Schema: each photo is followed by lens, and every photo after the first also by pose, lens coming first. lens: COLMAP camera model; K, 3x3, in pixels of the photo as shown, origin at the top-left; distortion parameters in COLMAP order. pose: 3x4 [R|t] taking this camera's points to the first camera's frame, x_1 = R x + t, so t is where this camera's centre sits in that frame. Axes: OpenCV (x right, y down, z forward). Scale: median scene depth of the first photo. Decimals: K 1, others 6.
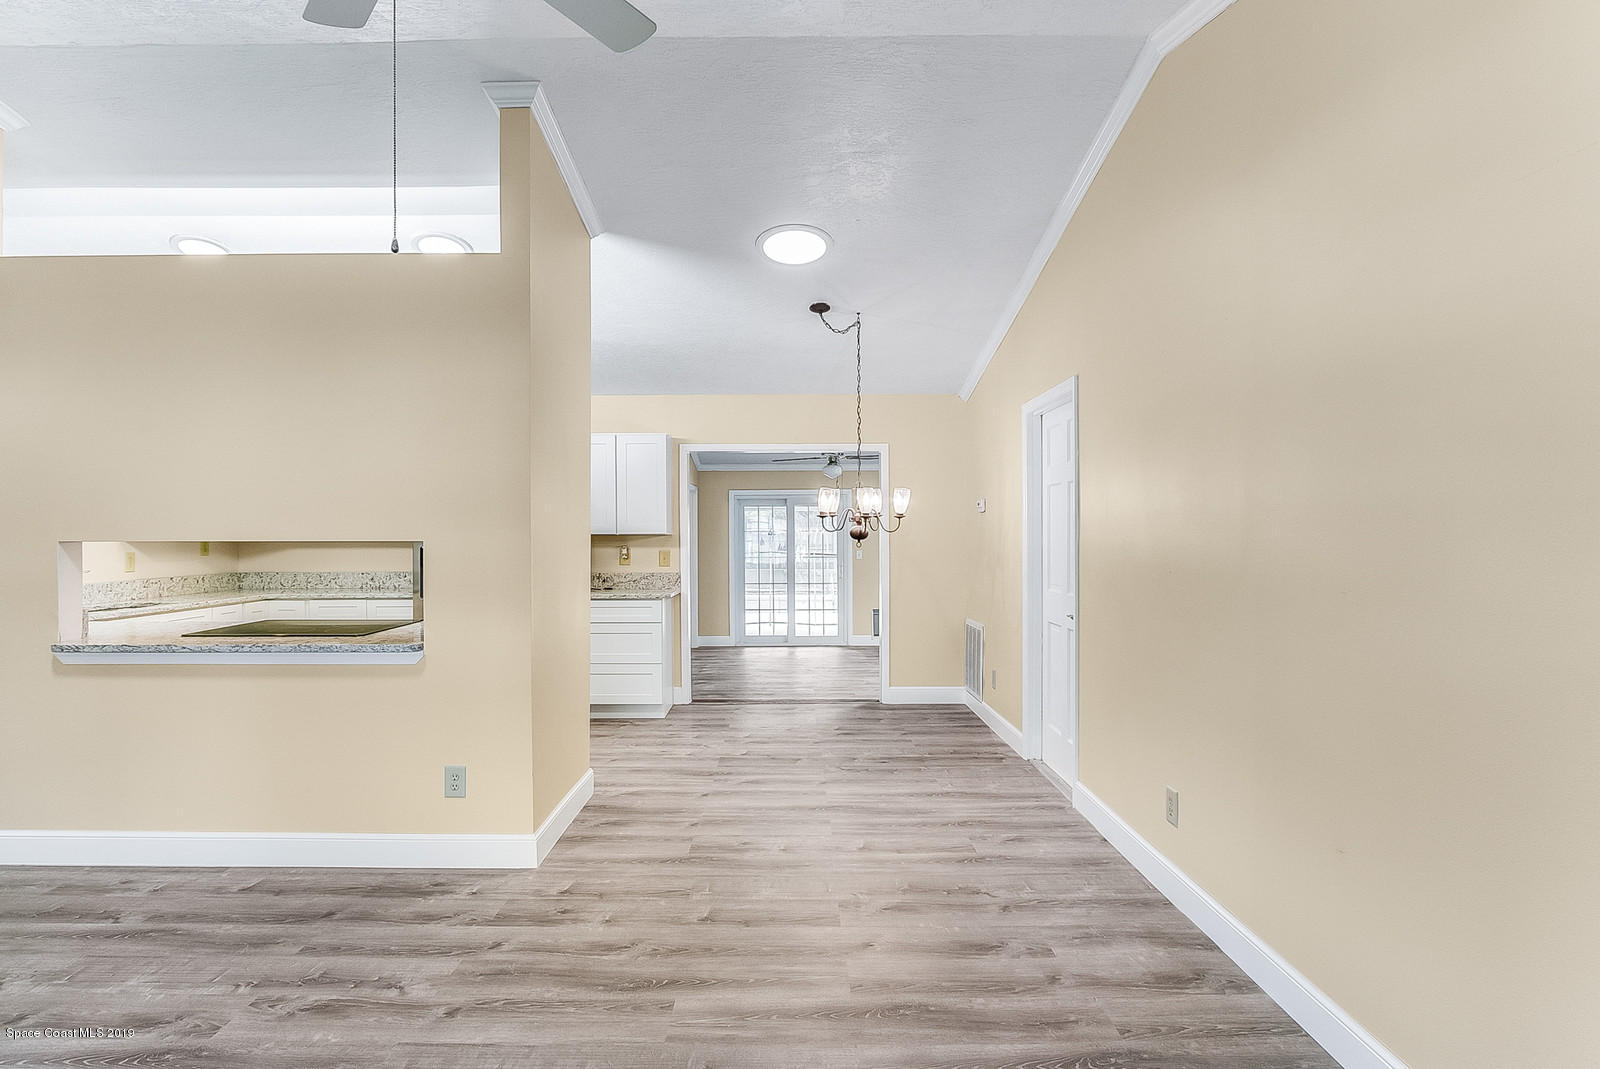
lens RADIAL K [[868.3, 0, 752.4], [0, 868.3, 504.0], [0, 0, 1]] dist [-0.011645, 0.000250]
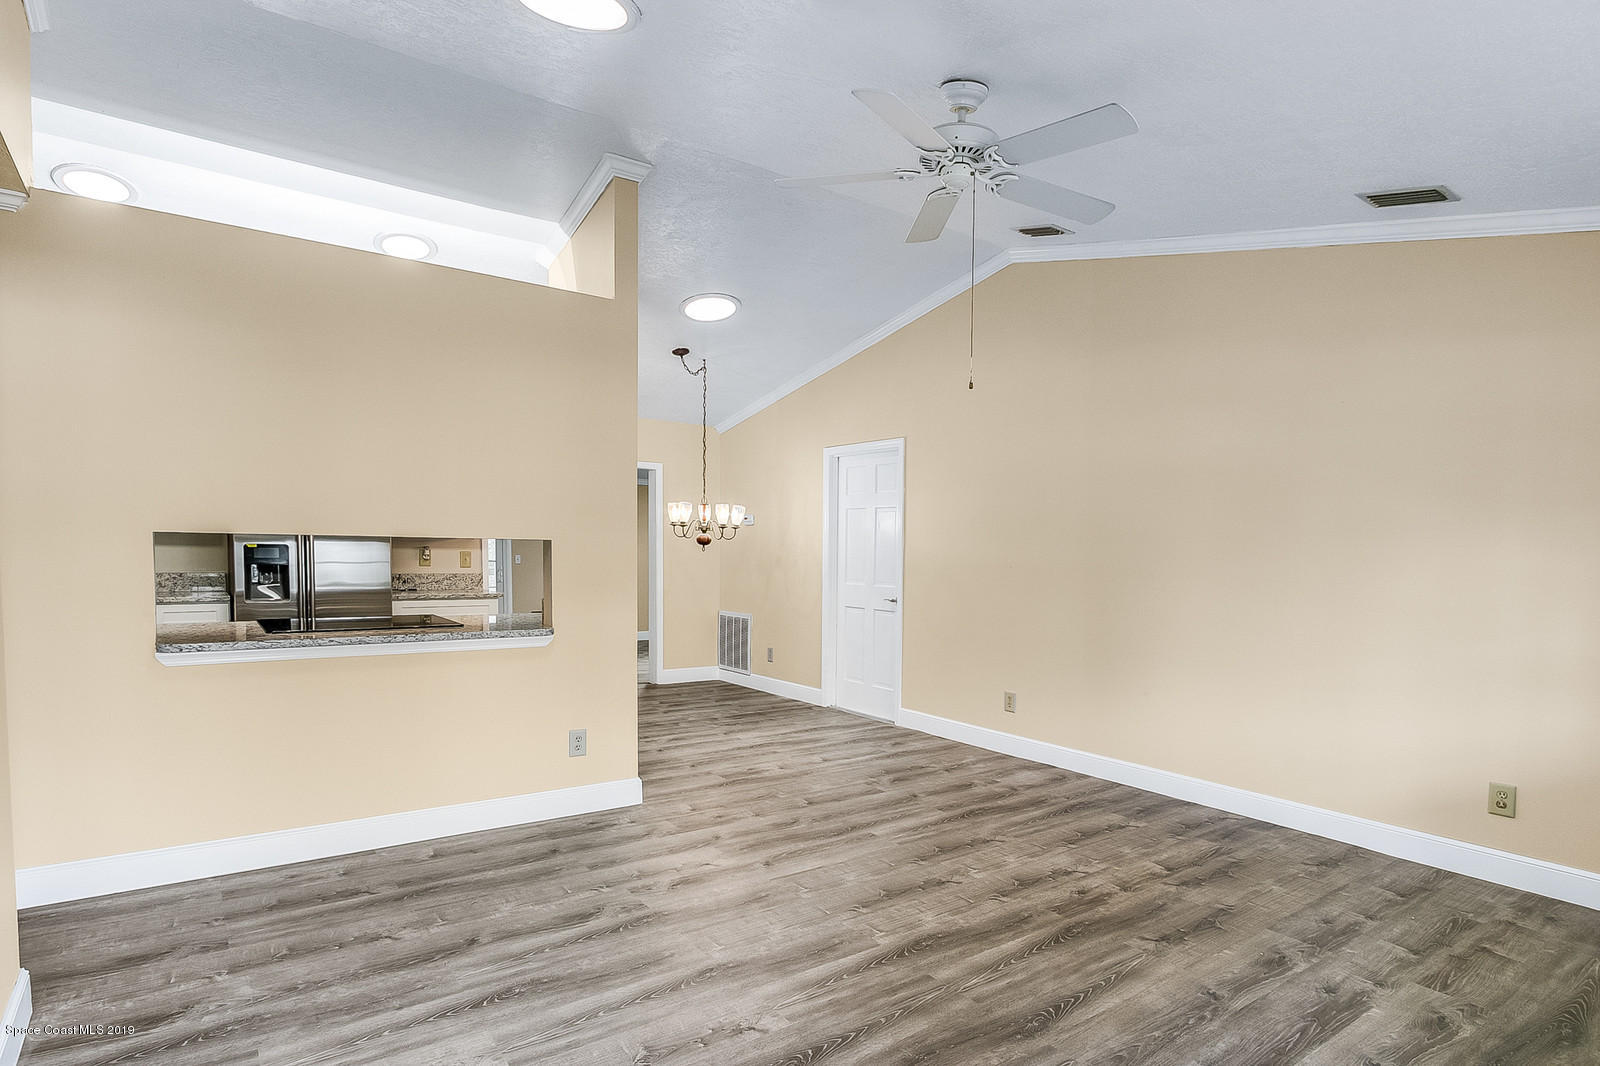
lens RADIAL K [[893.6, 0, 808.5], [0, 893.6, 527.9], [0, 0, 1]] dist [-0.015501, 0.002389]
pose [[0.789993, 0.032229, 0.612269, -0.819276], [-0.042452, 0.999096, 0.002183, 0.011854], [-0.611645, -0.027716, 0.790647, -0.141177]]
